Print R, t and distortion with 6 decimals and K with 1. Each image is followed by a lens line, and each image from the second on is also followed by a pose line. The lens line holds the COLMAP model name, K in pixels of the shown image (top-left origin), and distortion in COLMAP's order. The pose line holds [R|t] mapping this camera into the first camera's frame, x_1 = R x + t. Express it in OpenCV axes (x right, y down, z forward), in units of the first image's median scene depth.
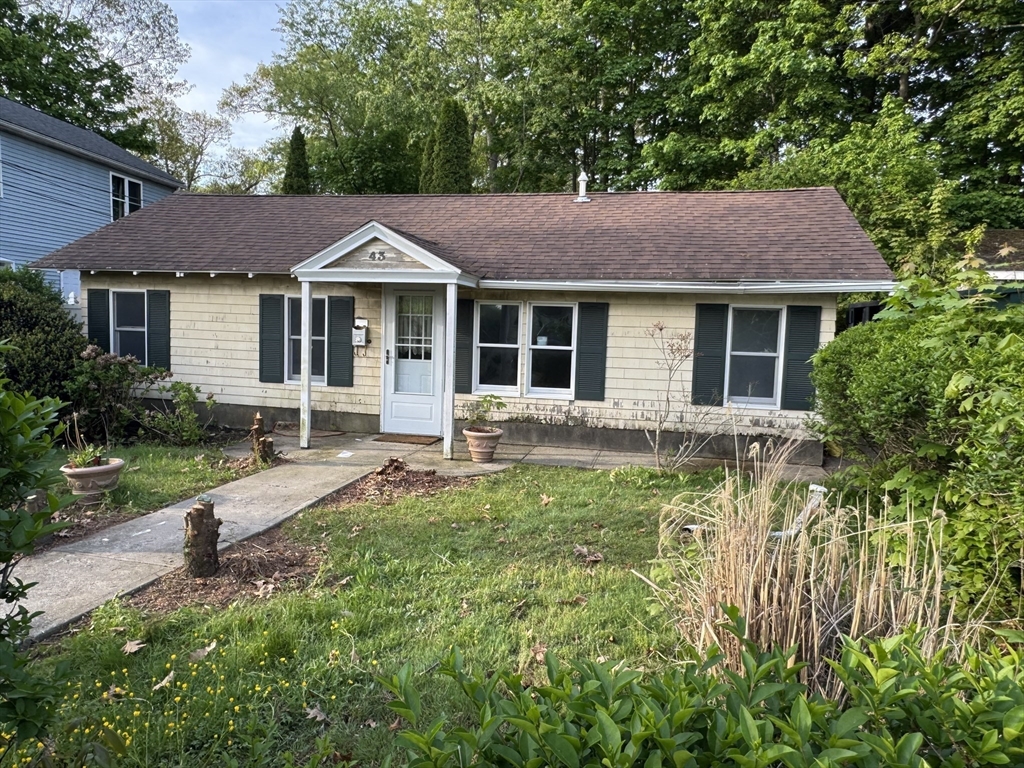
lens RADIAL K [[679.3, 0, 512.0], [0, 679.3, 384.0], [0, 0, 1]] dist [-0.001959, 0.003829]
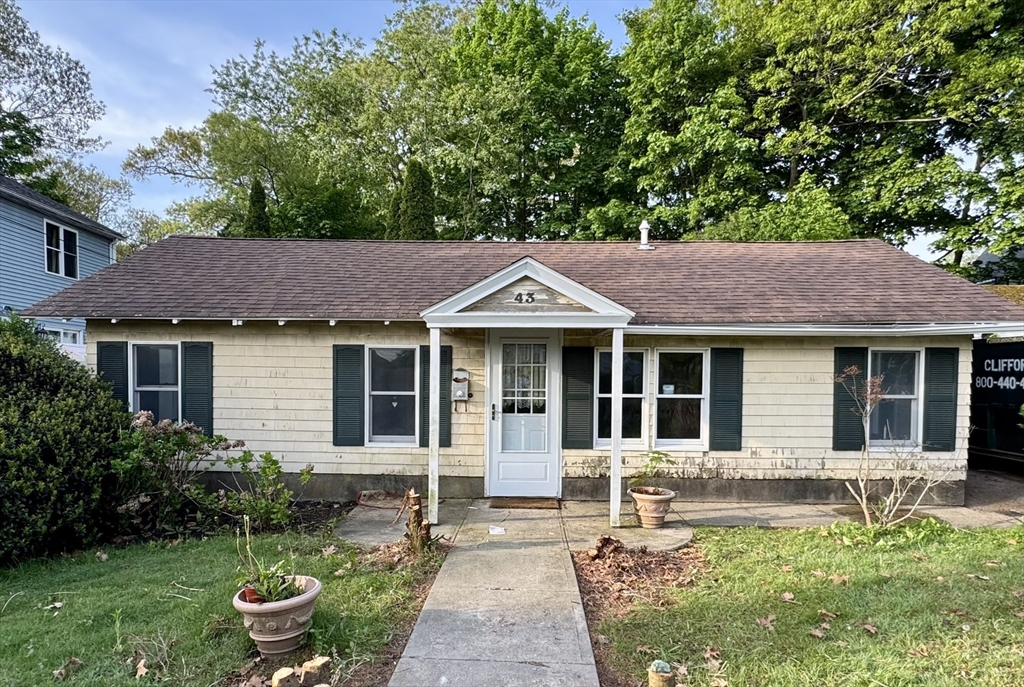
lens RADIAL K [[590.9, 0, 511.0], [0, 590.9, 394.1], [0, 0, 1]] dist [-0.001290, -0.000420]
pose [[0.979254, -0.029736, 0.200445, -0.314397], [0.039850, 0.998118, -0.046612, -0.026013], [-0.198682, 0.053632, 0.978595, 0.227836]]
